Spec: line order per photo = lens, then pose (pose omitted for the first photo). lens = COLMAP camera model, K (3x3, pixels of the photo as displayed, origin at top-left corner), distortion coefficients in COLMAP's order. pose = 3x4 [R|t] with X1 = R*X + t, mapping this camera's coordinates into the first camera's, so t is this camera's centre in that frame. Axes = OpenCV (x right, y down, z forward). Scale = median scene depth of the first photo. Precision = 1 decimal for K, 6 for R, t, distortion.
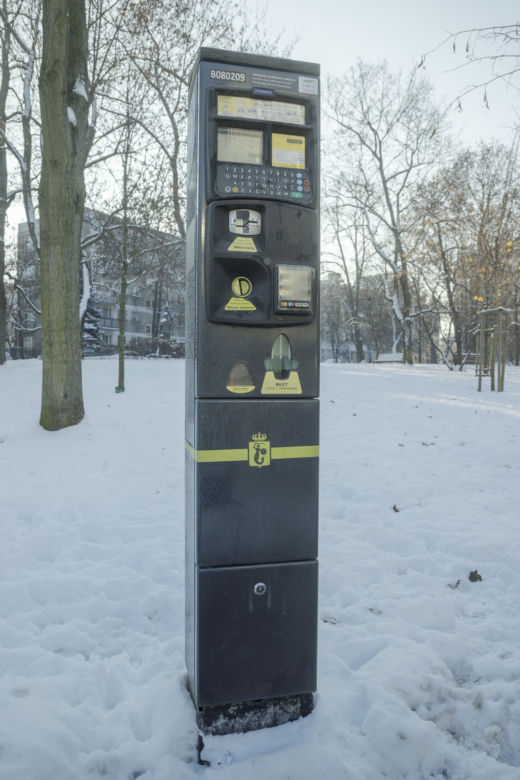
lens RADIAL K [[653.8, 0, 260.0], [0, 653.8, 390.0], [0, 0, 1]] dist [-0.043823, 0.003747]
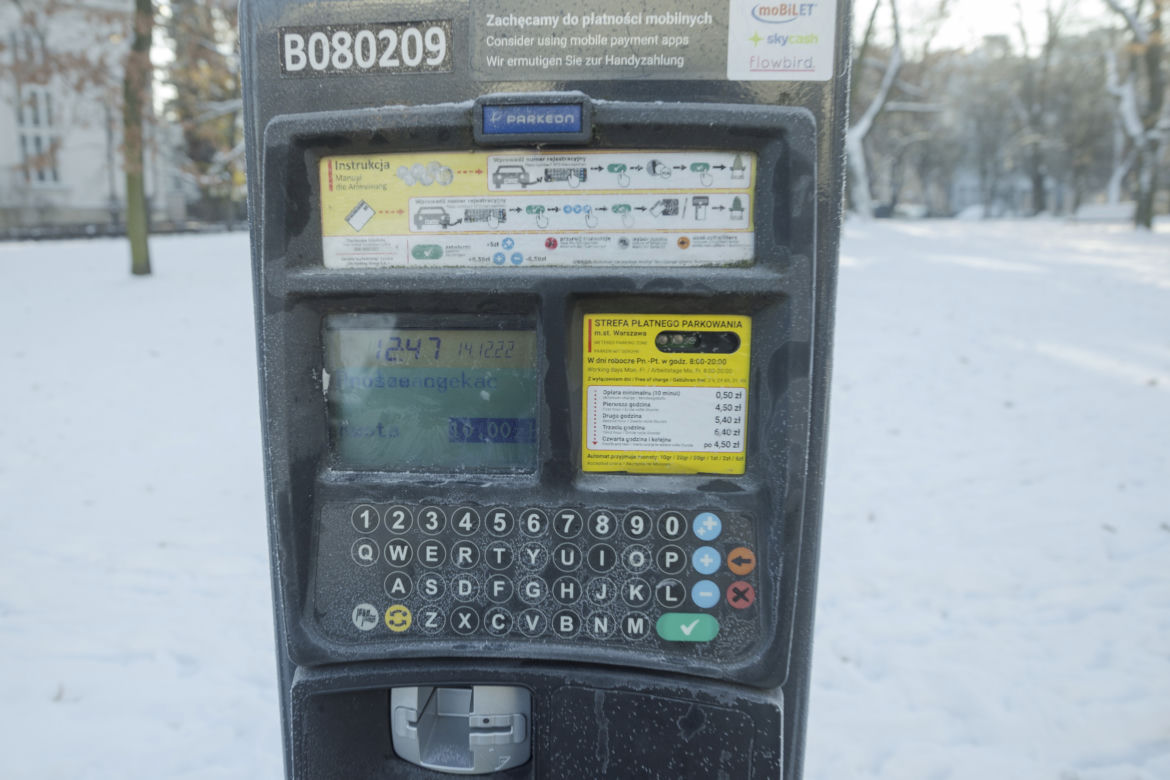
lens RADIAL K [[980.7, 0, 508.4], [0, 980.7, 392.4], [0, 0, 1]] dist [-0.043823, 0.003747]
pose [[0.942426, 0.053997, -0.330027, 0.100864], [0.022751, 0.974239, 0.224367, -0.441175], [0.333640, -0.218958, 0.916920, 0.695288]]
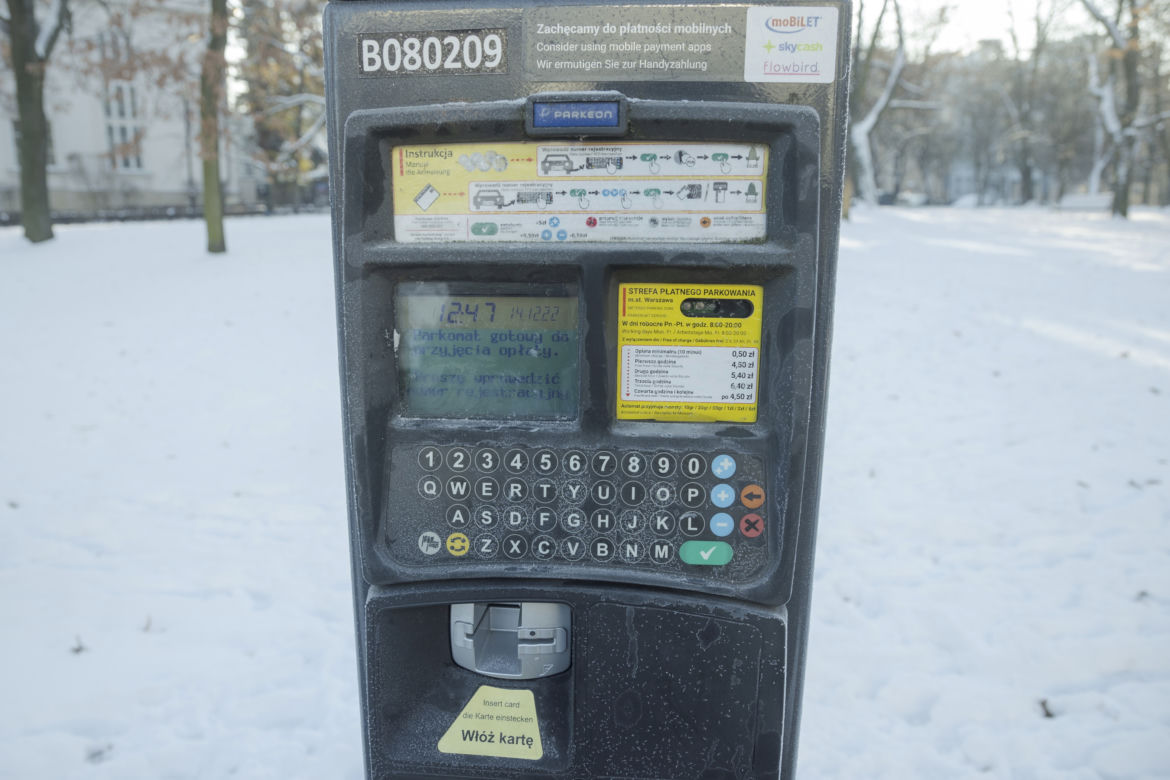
lens RADIAL K [[890.6, 0, 546.7], [0, 890.6, 380.9], [0, 0, 1]] dist [-0.056819, 0.005963]
pose [[0.942360, 0.066112, -0.328004, 0.104154], [0.017392, 0.969283, 0.245333, -0.441064], [0.334148, -0.236897, 0.912264, 0.677438]]
